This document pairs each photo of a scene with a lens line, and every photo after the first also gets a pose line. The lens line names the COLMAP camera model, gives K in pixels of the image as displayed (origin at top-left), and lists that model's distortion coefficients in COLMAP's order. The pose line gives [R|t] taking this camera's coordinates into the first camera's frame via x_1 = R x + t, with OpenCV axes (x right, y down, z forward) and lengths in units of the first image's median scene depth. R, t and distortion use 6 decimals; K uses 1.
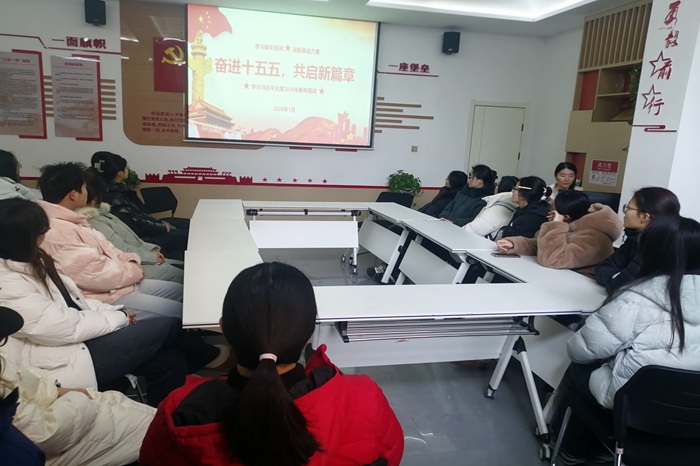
lens RADIAL K [[475.2, 0, 350.0], [0, 475.2, 233.0], [0, 0, 1]] dist [-0.008315, -0.007200]
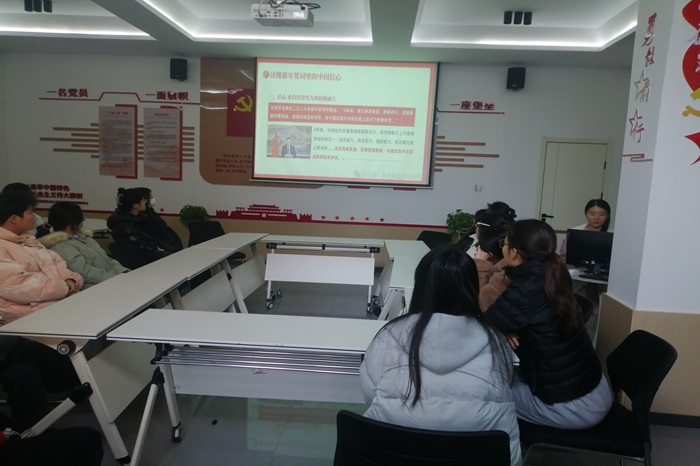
lens RADIAL K [[475.2, 0, 350.0], [0, 475.2, 233.0], [0, 0, 1]] dist [-0.008315, -0.007200]
pose [[0.969918, 0.022204, -0.242419, 0.140859], [-0.043145, 0.995746, -0.081417, 0.003689], [0.239580, 0.089427, 0.966749, 0.019991]]
